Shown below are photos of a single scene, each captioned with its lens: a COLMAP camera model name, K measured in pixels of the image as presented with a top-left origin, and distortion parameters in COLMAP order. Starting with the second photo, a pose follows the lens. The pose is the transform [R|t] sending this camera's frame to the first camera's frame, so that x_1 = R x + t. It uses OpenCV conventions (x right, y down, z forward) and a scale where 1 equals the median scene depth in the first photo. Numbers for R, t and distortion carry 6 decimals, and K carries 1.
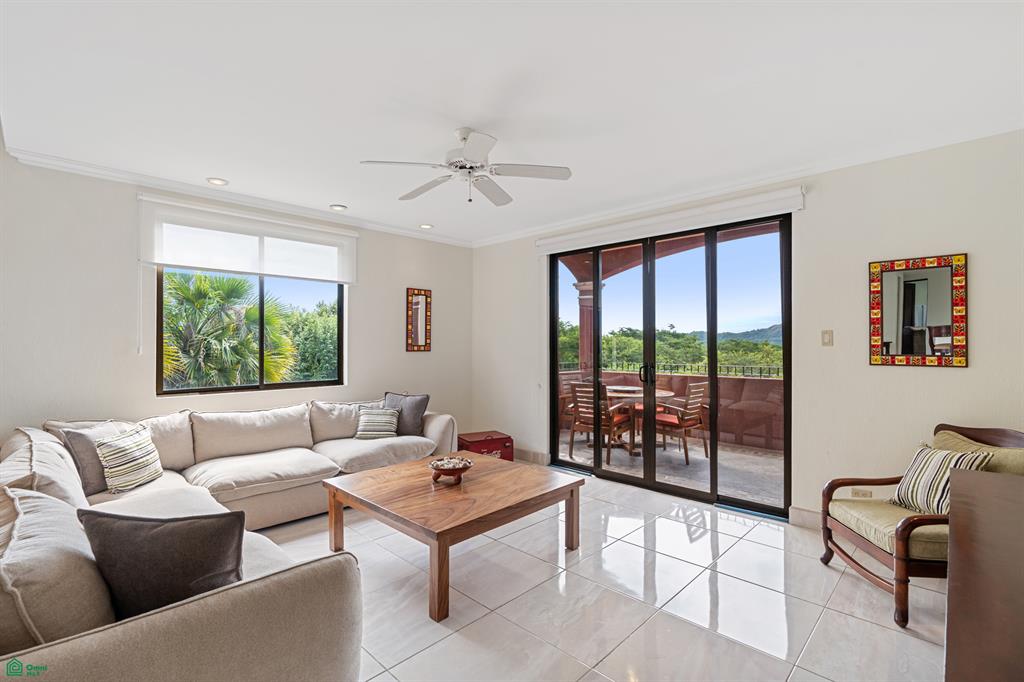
lens RADIAL K [[462.9, 0, 513.3], [0, 462.9, 344.9], [0, 0, 1]] dist [-0.000211, 0.000033]
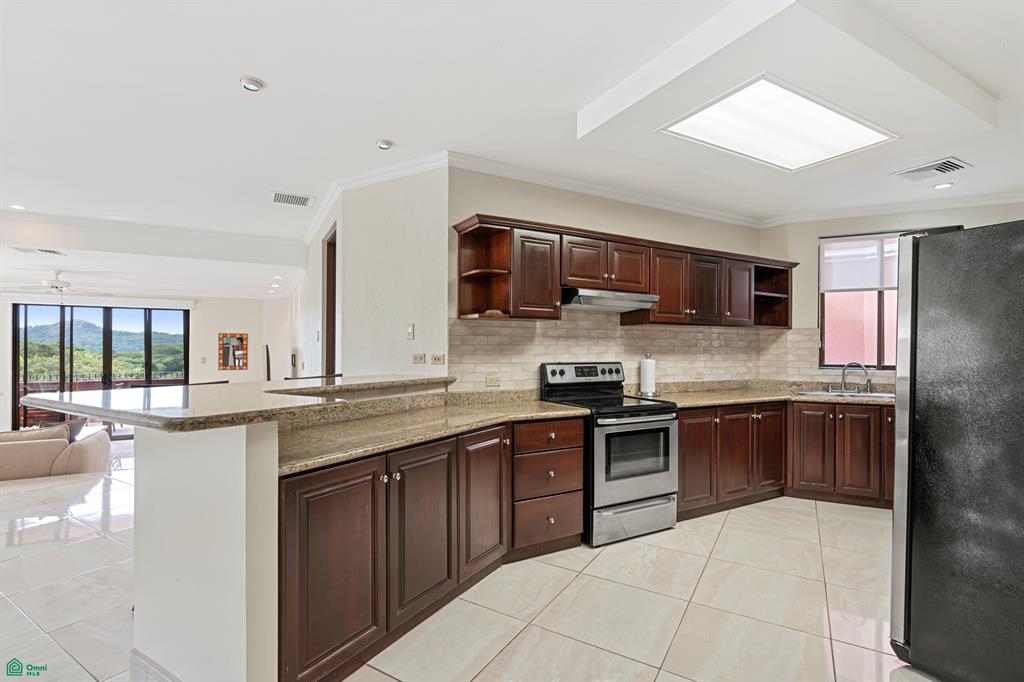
lens RADIAL K [[479.8, 0, 514.9], [0, 479.8, 346.2], [0, 0, 1]] dist [-0.000407, 0.000155]
pose [[0.293755, 0.003365, 0.955875, -1.166991], [-0.003970, 0.999989, -0.002300, -0.079138], [-0.955873, -0.003119, 0.293765, -1.234811]]
